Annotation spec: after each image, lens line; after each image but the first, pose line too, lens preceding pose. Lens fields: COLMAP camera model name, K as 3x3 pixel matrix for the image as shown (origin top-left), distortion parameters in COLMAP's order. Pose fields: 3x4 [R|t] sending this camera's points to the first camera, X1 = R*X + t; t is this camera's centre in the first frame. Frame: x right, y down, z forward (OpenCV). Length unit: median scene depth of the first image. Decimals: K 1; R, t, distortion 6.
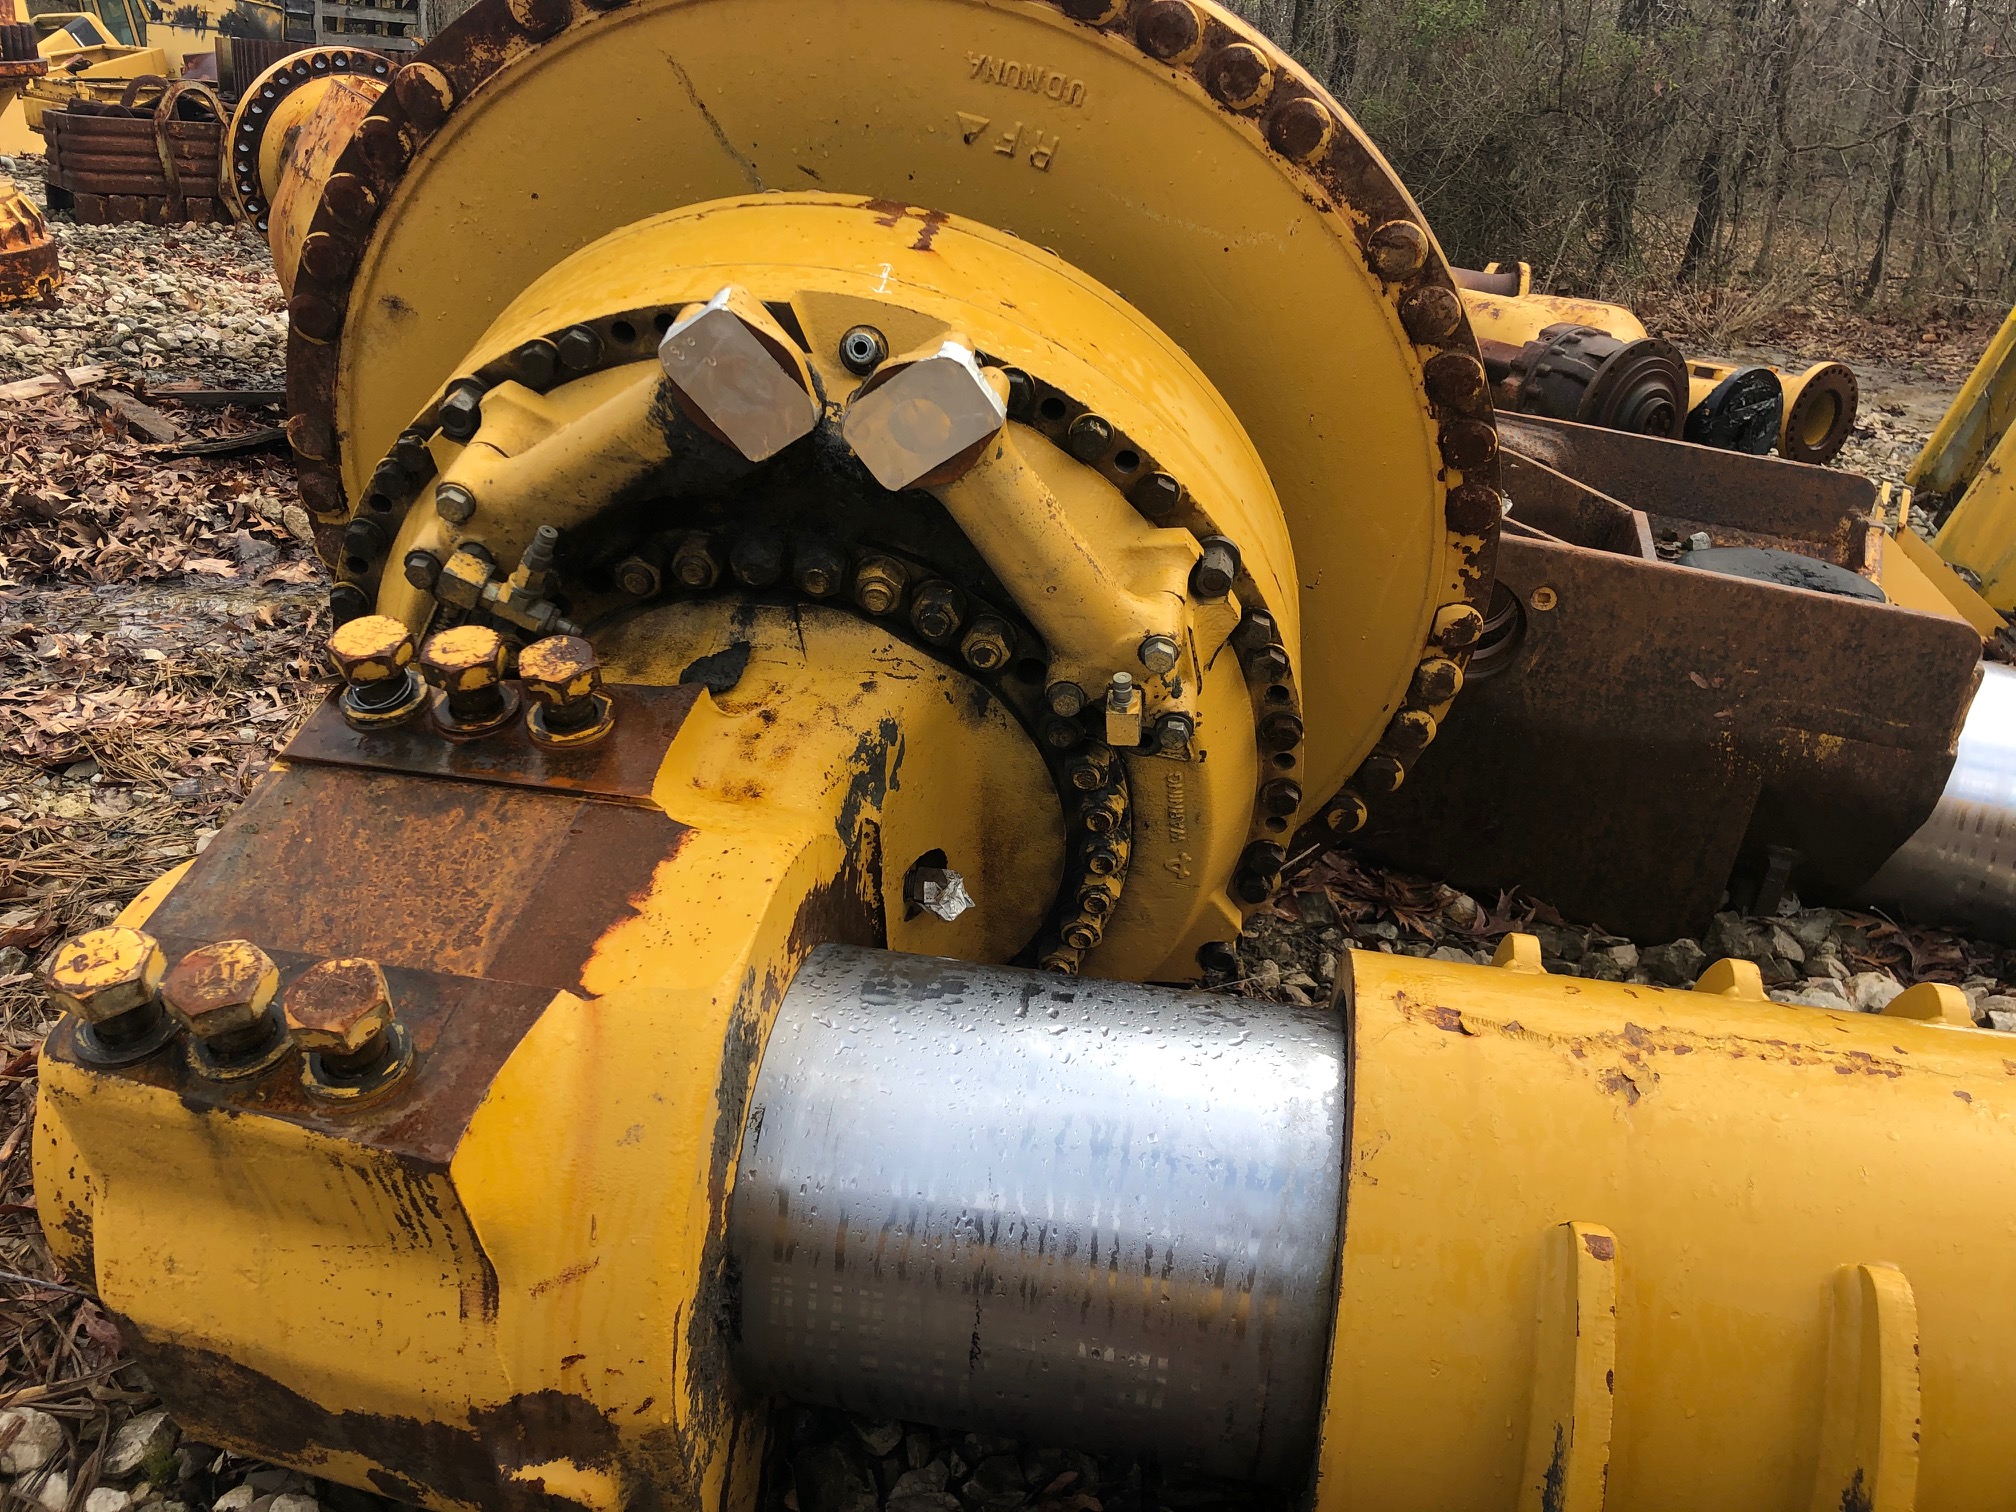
lens RADIAL K [[1646.9, 0, 987.2], [0, 1646.9, 740.4], [0, 0, 1]] dist [0.040292, -0.048629]
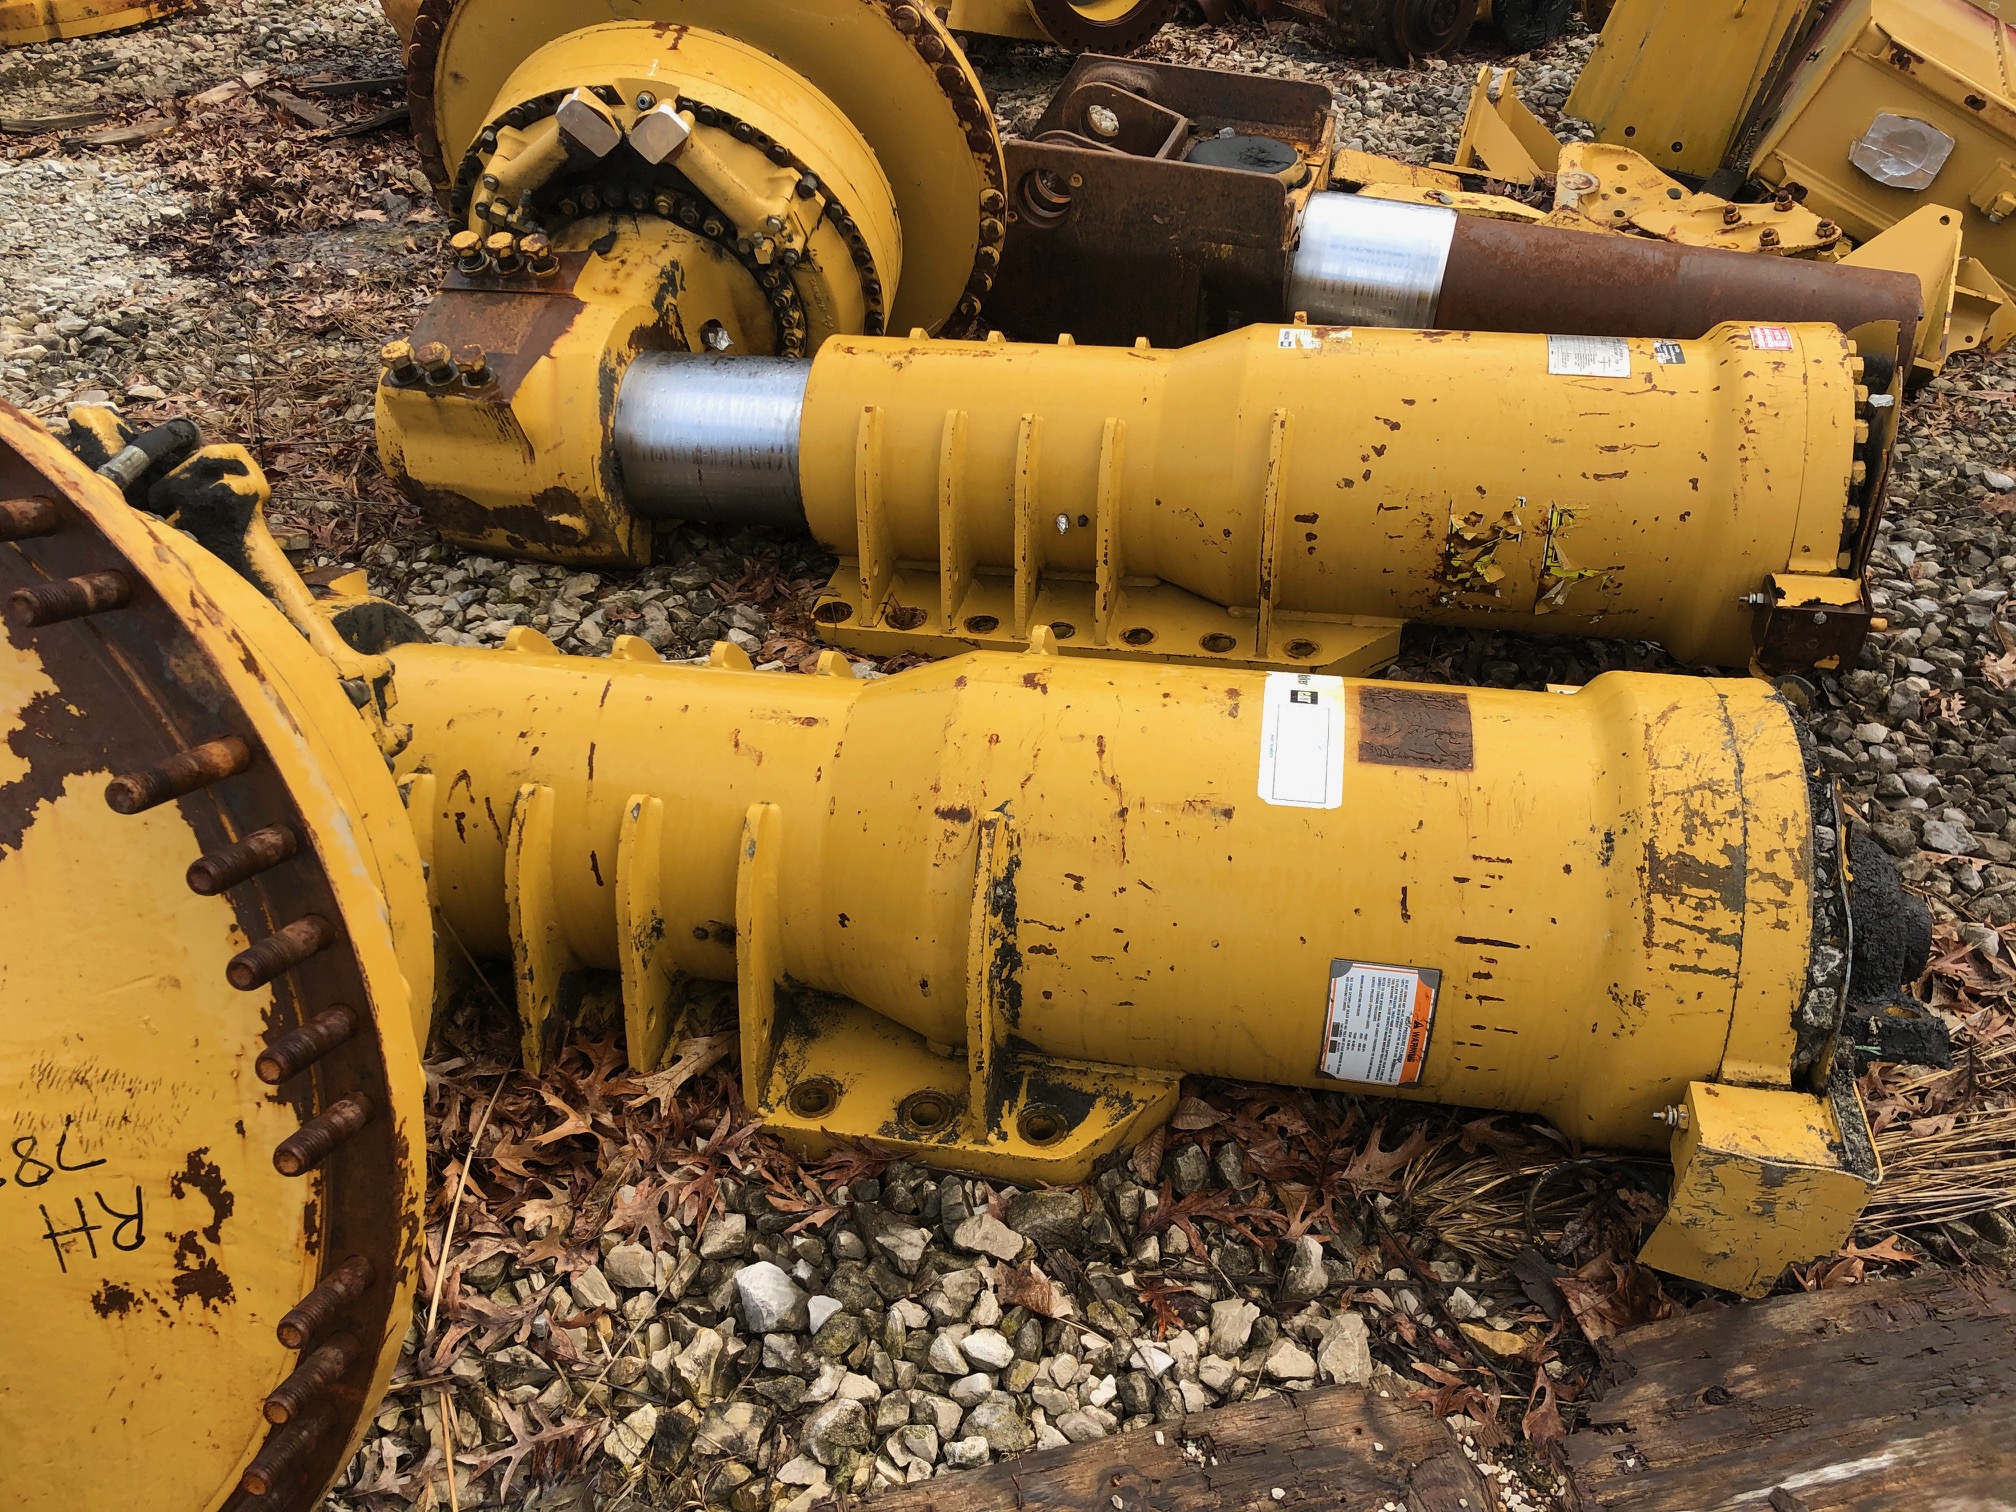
lens RADIAL K [[1646.9, 0, 1010.9], [0, 1646.9, 741.7], [0, 0, 1]] dist [0.040292, -0.048629]
pose [[0.995473, -0.050736, -0.080377, 0.566721], [0.068059, 0.970776, 0.230137, 0.141838], [0.066352, -0.234565, 0.969833, -1.440728]]
